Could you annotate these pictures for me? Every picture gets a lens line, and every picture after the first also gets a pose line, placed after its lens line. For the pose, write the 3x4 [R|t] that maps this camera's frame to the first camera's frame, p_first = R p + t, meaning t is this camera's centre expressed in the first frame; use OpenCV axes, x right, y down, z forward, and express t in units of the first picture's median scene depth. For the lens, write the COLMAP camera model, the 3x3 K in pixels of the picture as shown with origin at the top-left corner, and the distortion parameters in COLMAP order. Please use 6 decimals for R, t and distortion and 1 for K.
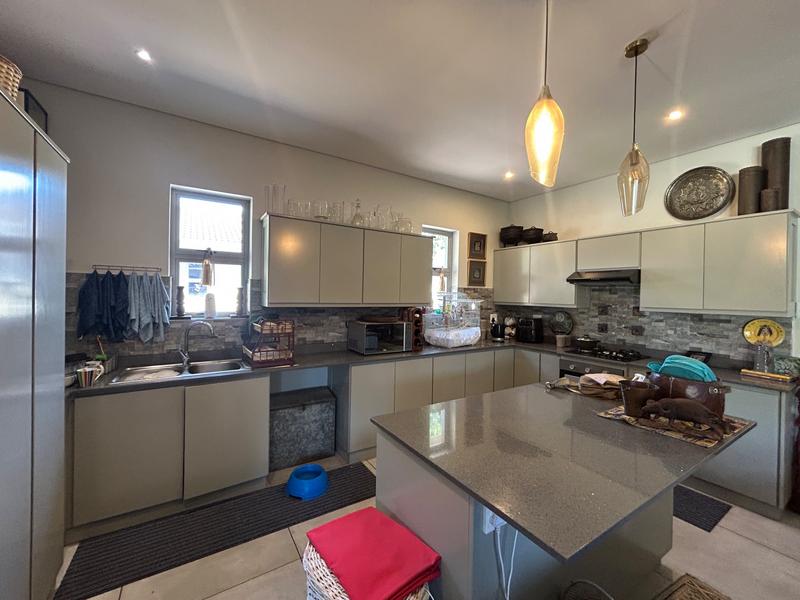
lens RADIAL K [[325.2, 0, 403.8], [0, 325.2, 298.9], [0, 0, 1]] dist [-0.001693, 0.000817]
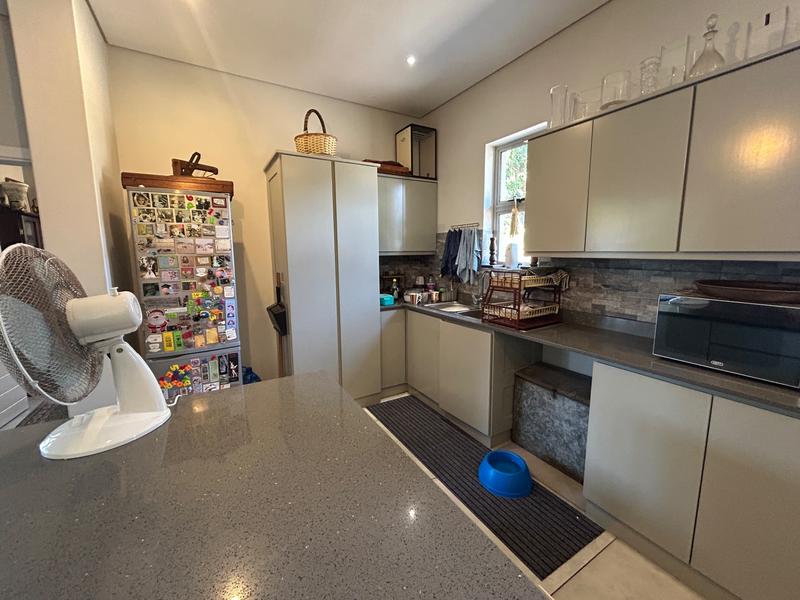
lens RADIAL K [[325.2, 0, 401.3], [0, 325.2, 298.7], [0, 0, 1]] dist [-0.001693, 0.000817]
pose [[-0.043402, 0.120928, -0.991712, 0.320286], [-0.014302, 0.992470, 0.121647, 0.026266], [0.998955, 0.019464, -0.041345, 0.527642]]
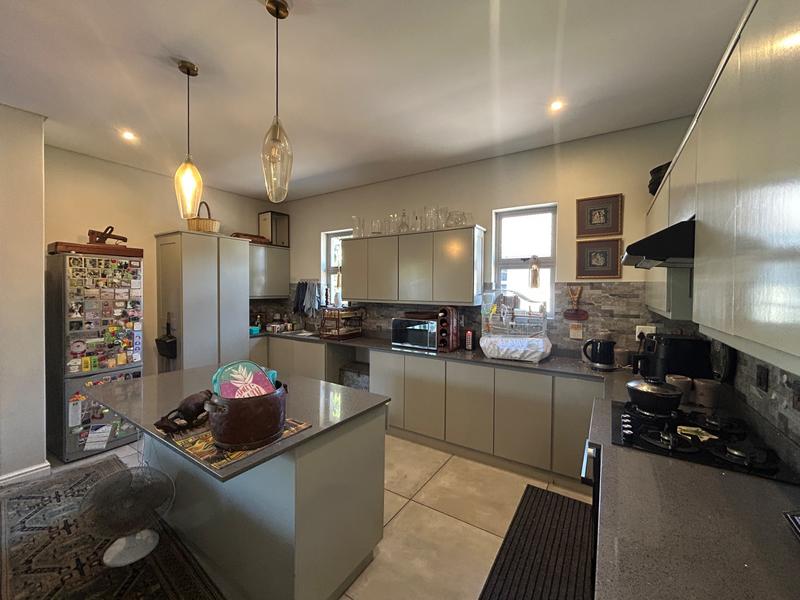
lens RADIAL K [[325.2, 0, 397.4], [0, 325.2, 299.8], [0, 0, 1]] dist [-0.001693, 0.000817]
pose [[0.391109, 0.008816, -0.920302, 0.796076], [-0.017490, 0.999845, 0.002145, 0.008717], [0.920178, 0.015257, 0.391202, 0.469915]]
